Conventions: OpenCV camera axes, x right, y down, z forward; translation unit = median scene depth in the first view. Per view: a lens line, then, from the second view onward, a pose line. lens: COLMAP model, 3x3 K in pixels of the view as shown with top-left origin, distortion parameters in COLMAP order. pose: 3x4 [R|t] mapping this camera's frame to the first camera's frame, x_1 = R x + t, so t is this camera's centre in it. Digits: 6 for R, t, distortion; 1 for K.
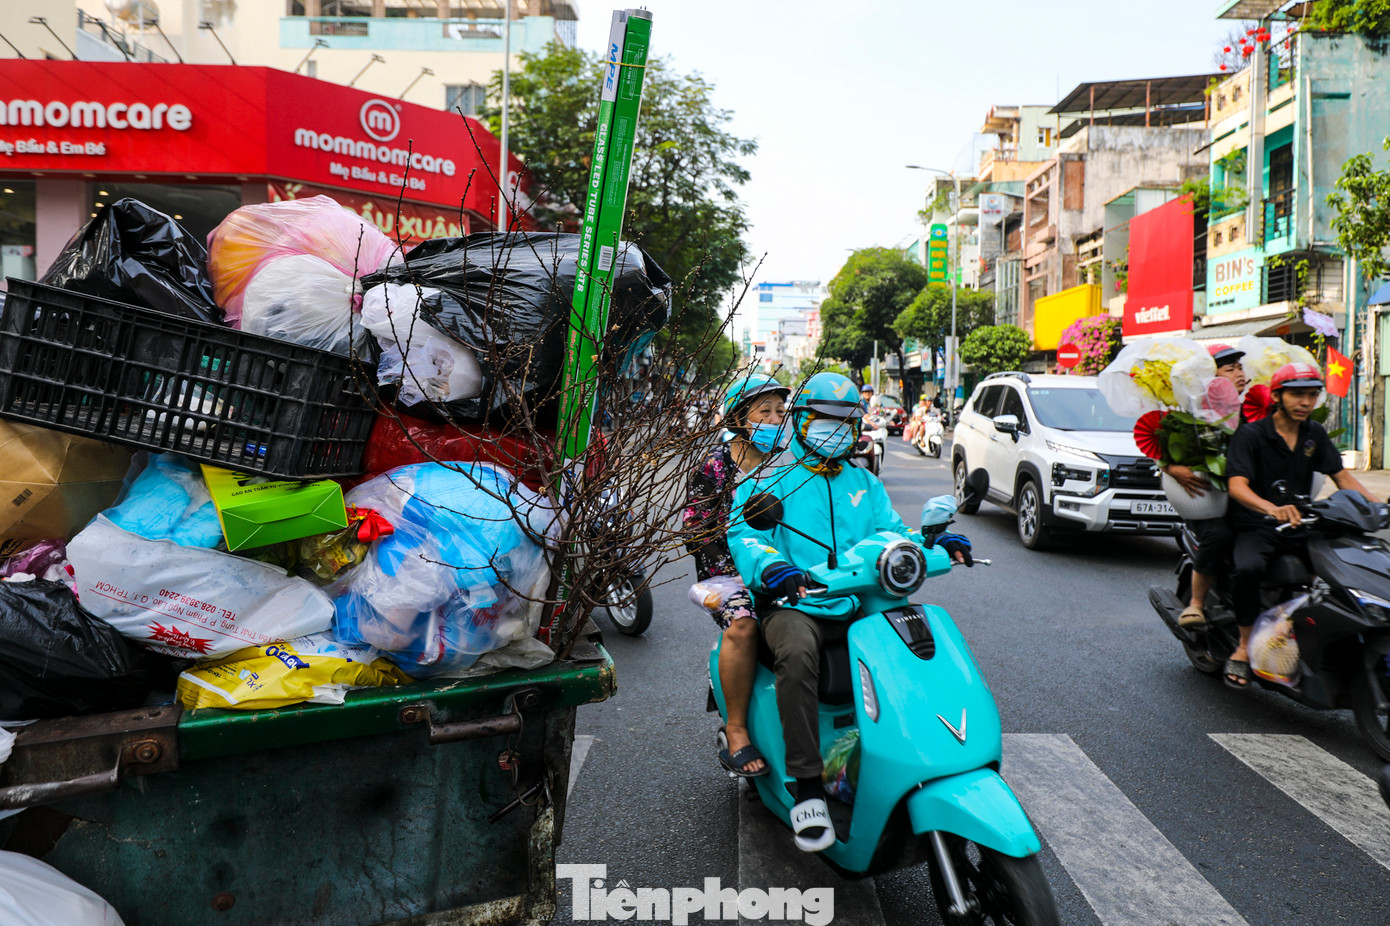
lens RADIAL K [[946.7, 0, 750.0], [0, 946.7, 425.0], [0, 0, 1]] dist [-0.002322, -0.000898]
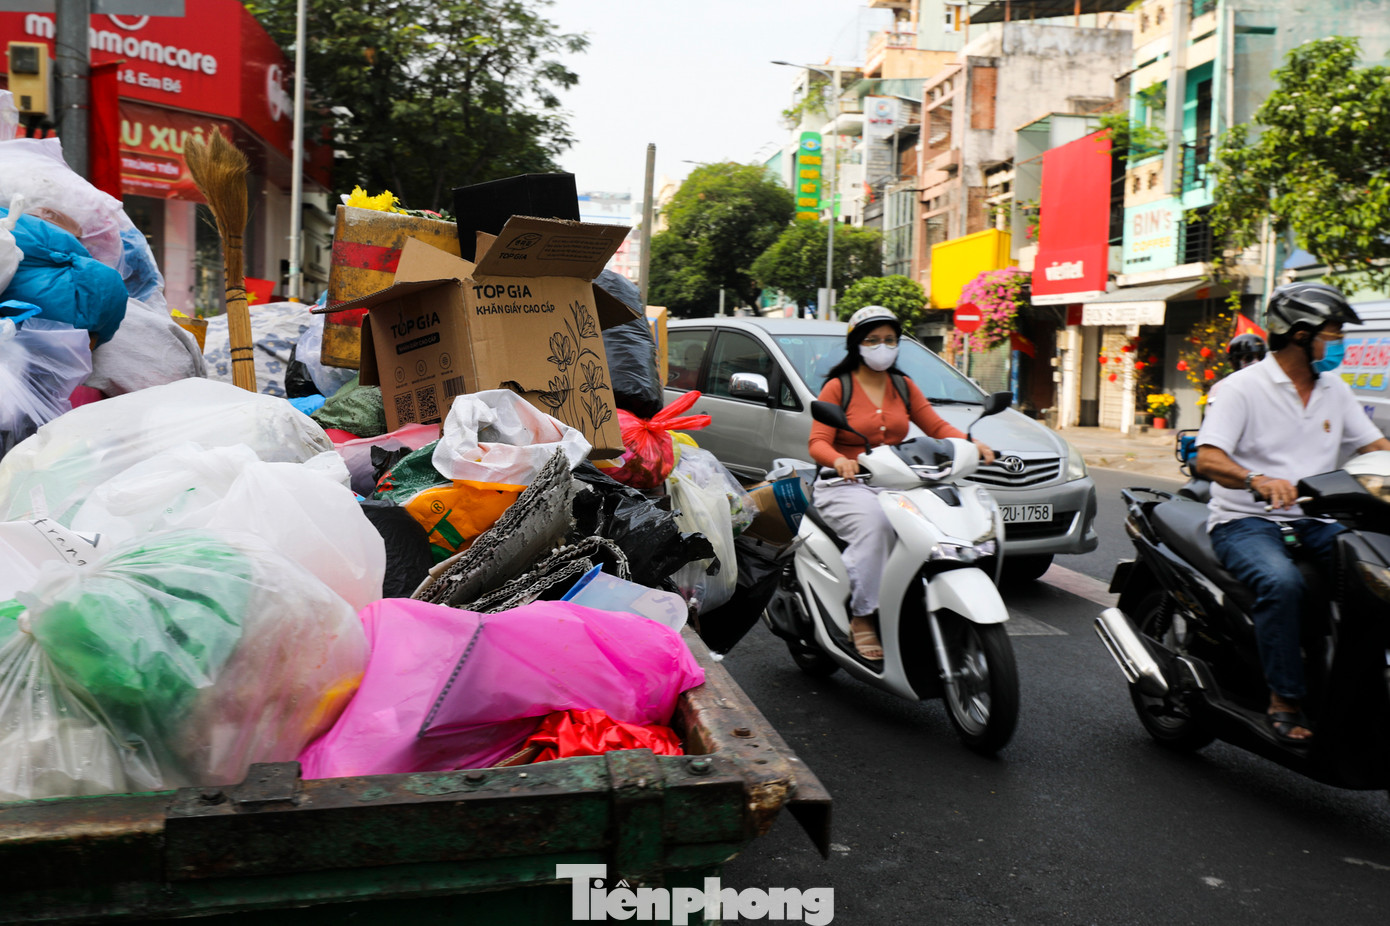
lens RADIAL K [[1439.4, 0, 695.0], [0, 1439.4, 463.0], [0, 0, 1]] dist [0.016660, 0.009274]
pose [[0.992358, 0.007261, 0.123176, -0.043617], [-0.011729, 0.999298, 0.035587, 0.009303], [-0.122831, -0.036759, 0.991747, -0.183926]]
